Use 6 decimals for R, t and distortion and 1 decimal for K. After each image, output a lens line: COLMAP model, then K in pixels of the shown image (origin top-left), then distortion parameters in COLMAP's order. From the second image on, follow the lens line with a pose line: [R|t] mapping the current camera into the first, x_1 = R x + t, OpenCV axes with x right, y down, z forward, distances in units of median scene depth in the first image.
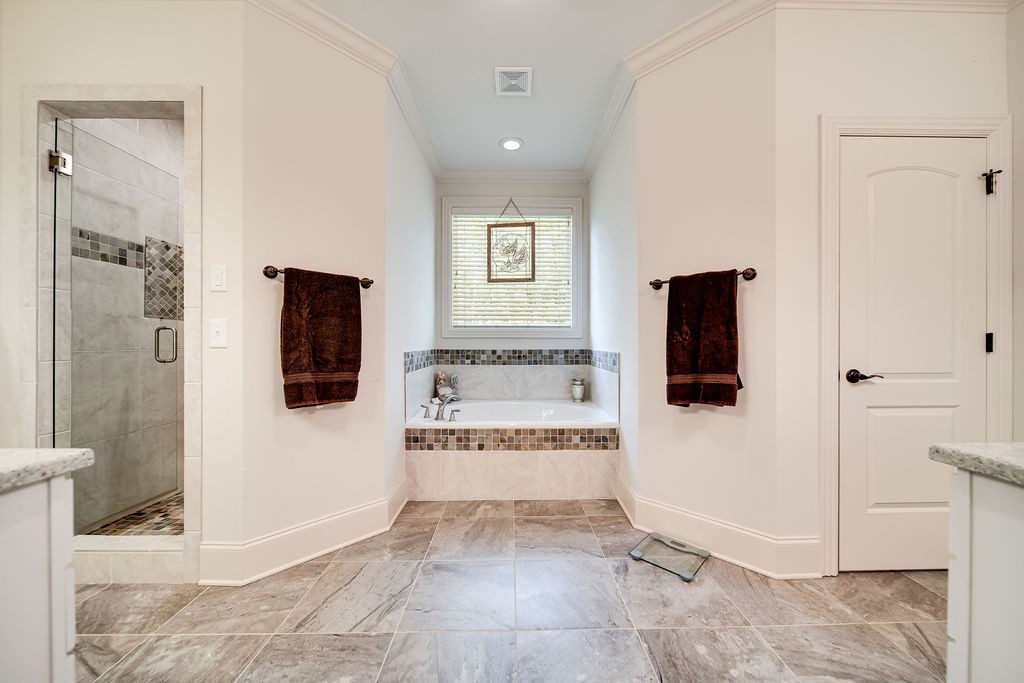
lens RADIAL K [[365.1, 0, 507.8], [0, 365.1, 343.0], [0, 0, 1]] dist [0.000900, -0.000493]
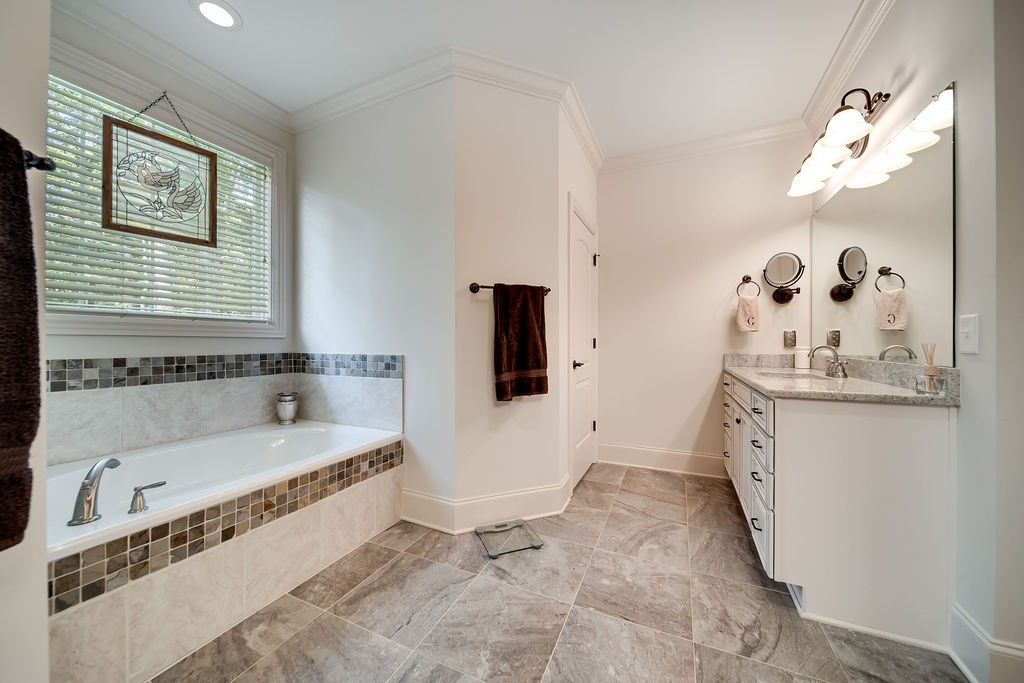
lens RADIAL K [[365.1, 0, 509.3], [0, 365.1, 340.1], [0, 0, 1]] dist [0.000900, -0.000493]
pose [[0.426161, 0.004577, 0.904636, -0.393832], [0.002101, 0.999979, -0.006049, -0.004470], [-0.904645, 0.004479, 0.426143, 0.377303]]
